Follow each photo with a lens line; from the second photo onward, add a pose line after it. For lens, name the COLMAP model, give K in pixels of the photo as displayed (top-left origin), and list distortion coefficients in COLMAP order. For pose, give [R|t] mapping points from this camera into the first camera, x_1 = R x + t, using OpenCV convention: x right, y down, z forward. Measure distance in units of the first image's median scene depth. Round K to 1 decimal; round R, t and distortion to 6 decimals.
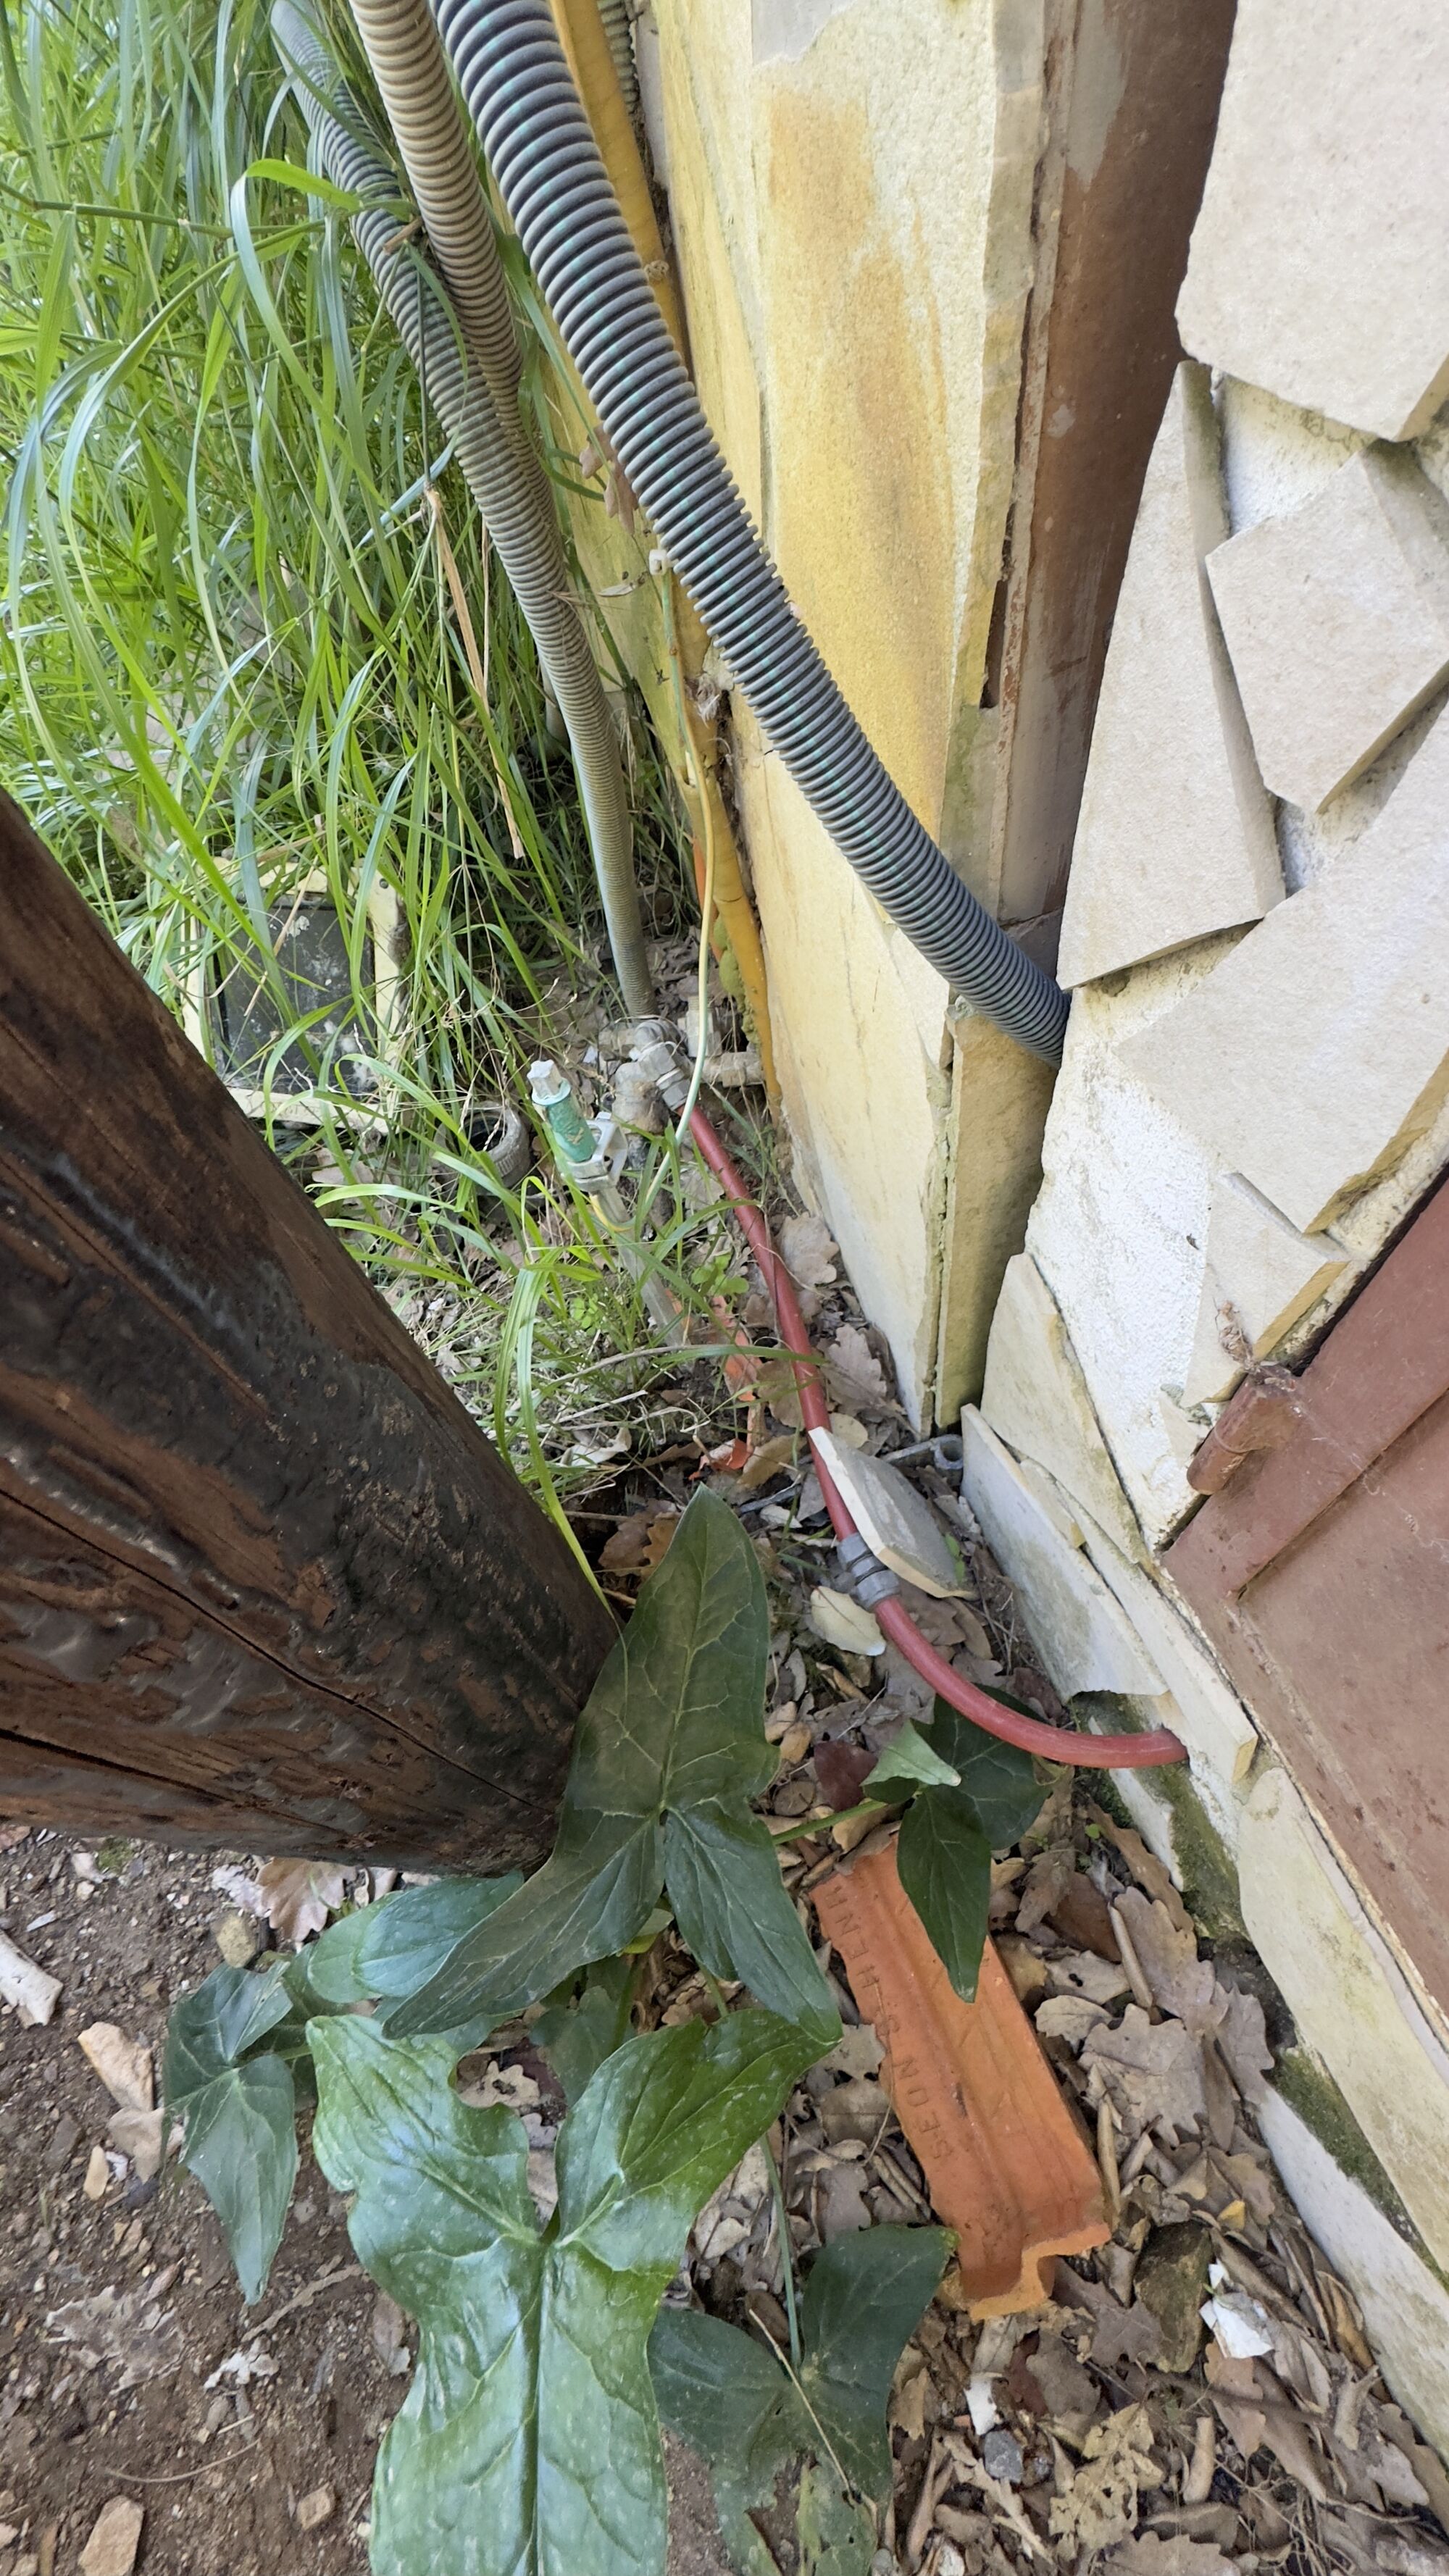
lens RADIAL K [[1019.7, 0, 724.5], [0, 1019.7, 1288.0], [0, 0, 1]] dist [0.003541, -0.000198]
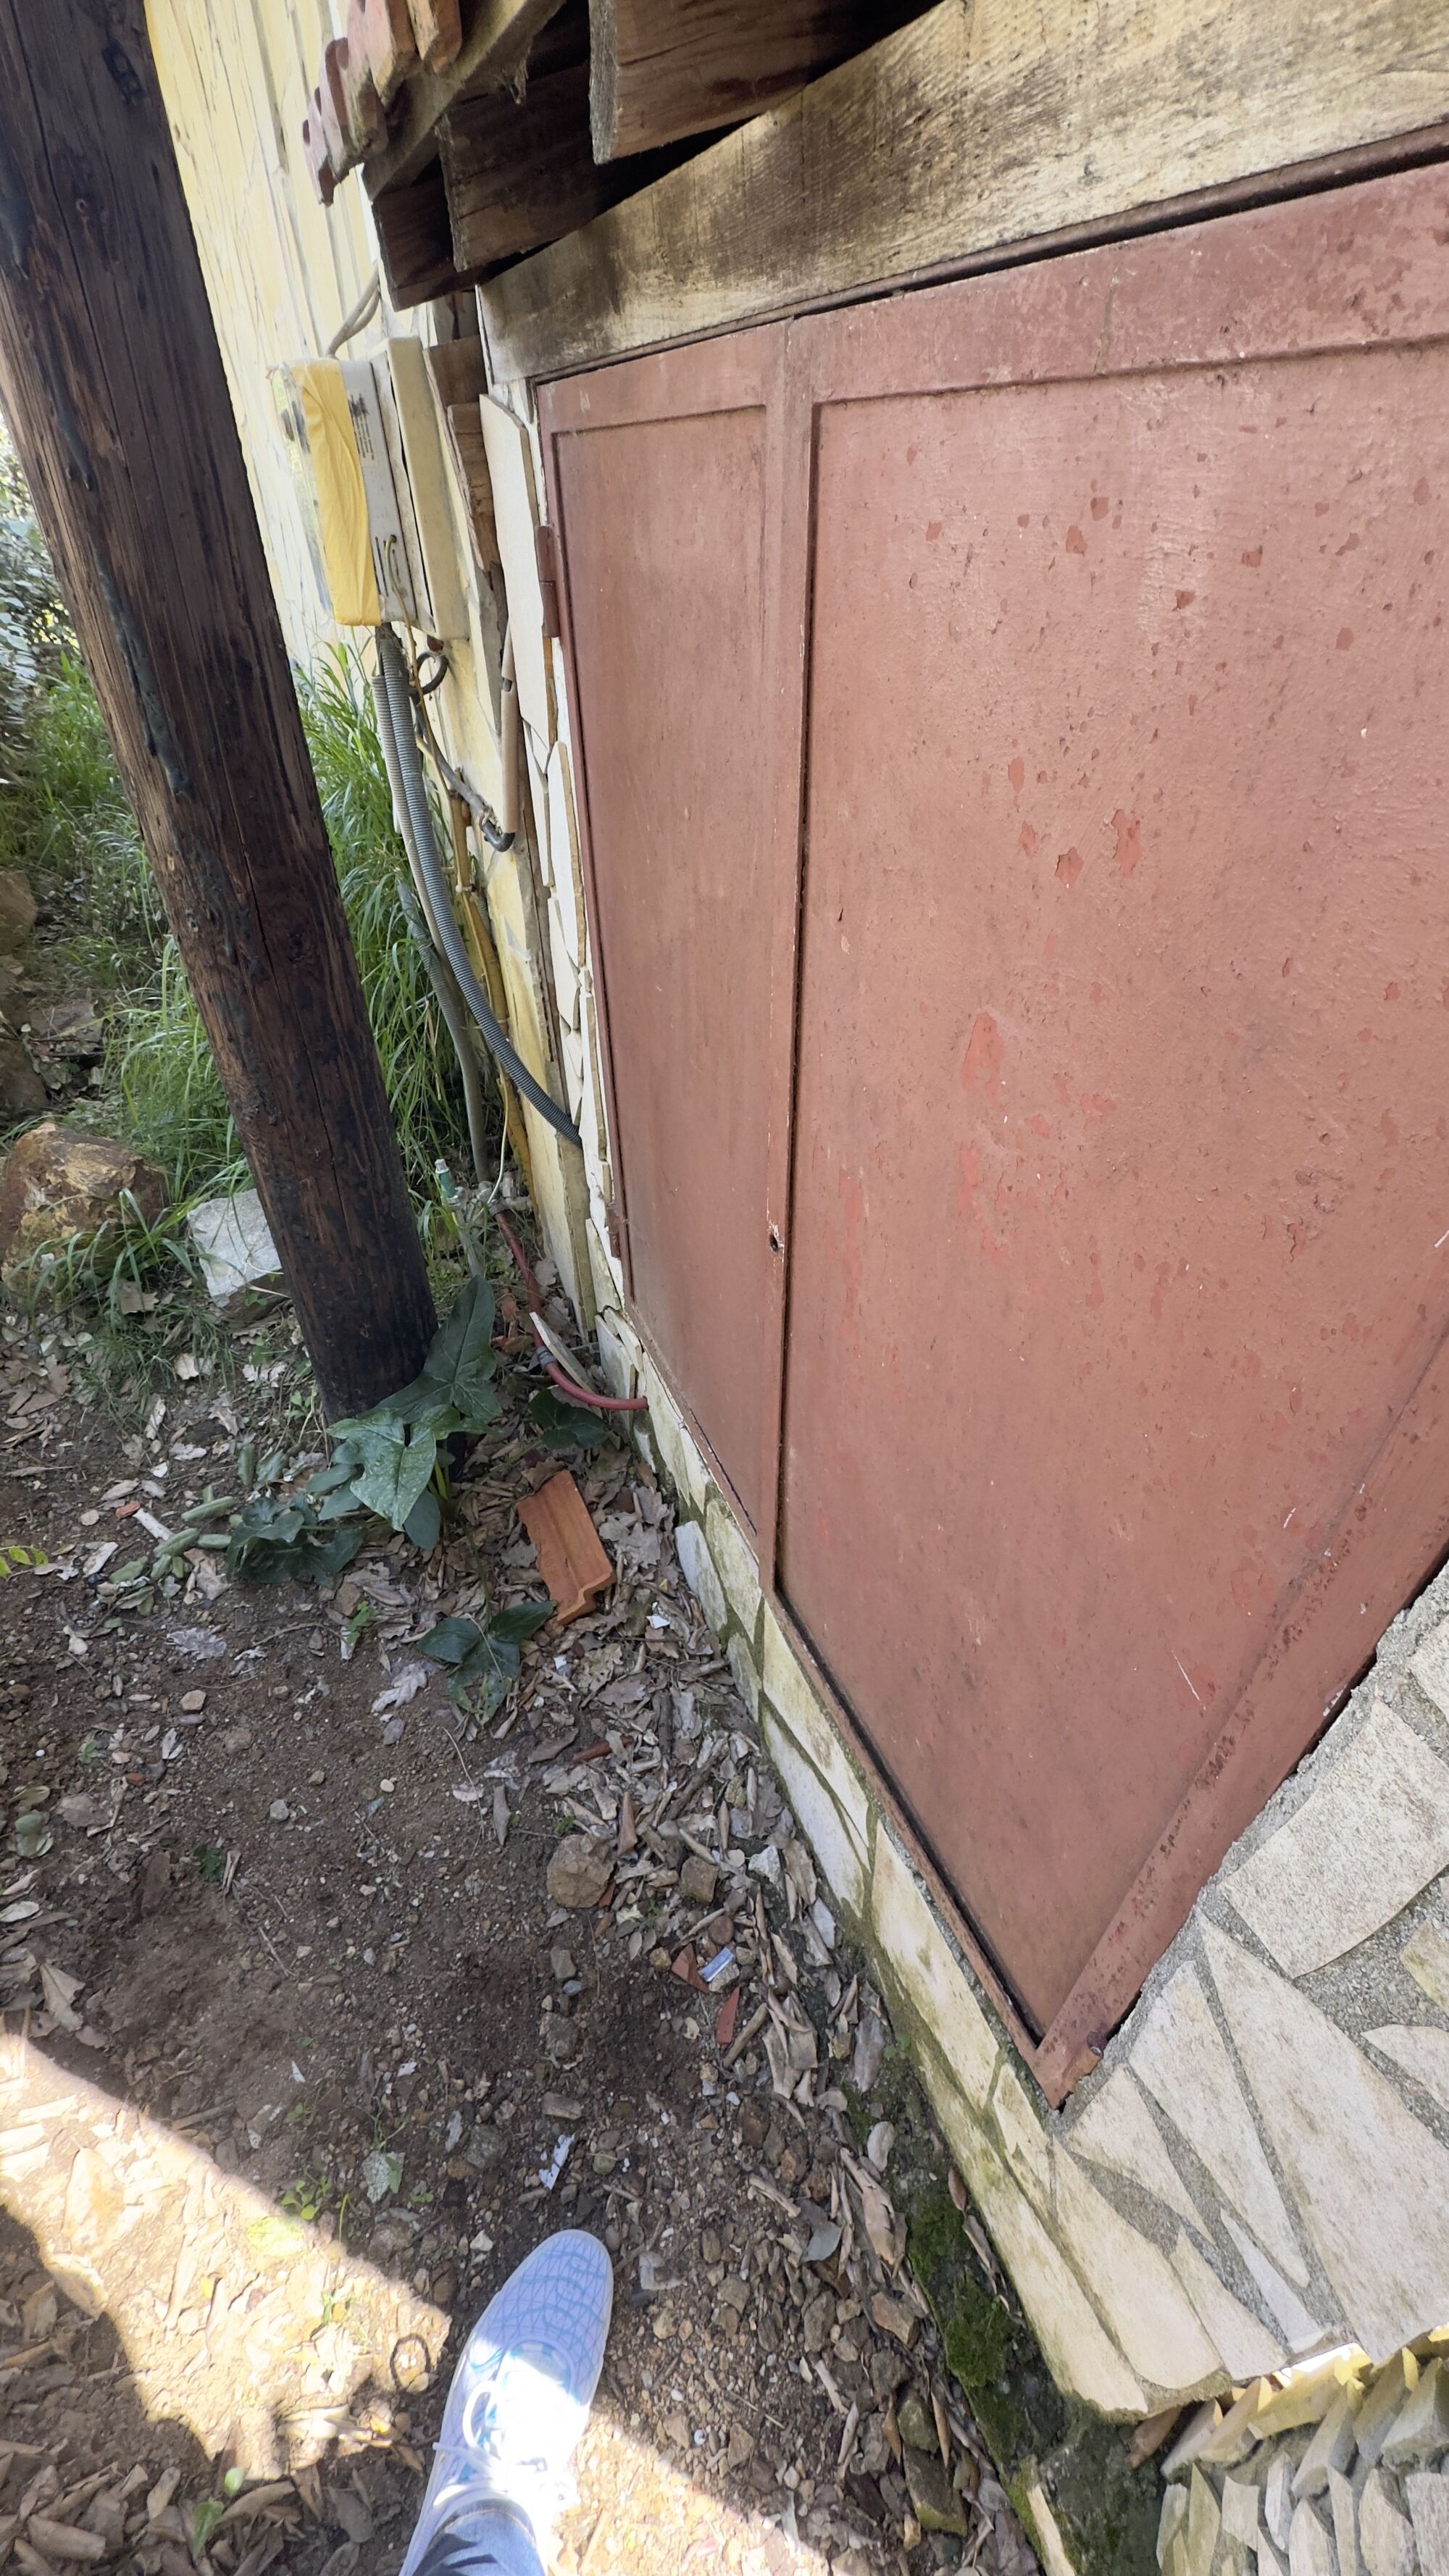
lens RADIAL K [[1019.7, 0, 724.5], [0, 1019.7, 1288.0], [0, 0, 1]] dist [0.003541, -0.000198]
pose [[0.992198, 0.058389, 0.110153, 0.292385], [-0.019574, 0.945546, -0.324899, 0.935336], [-0.123126, 0.320208, 0.939312, -1.544061]]
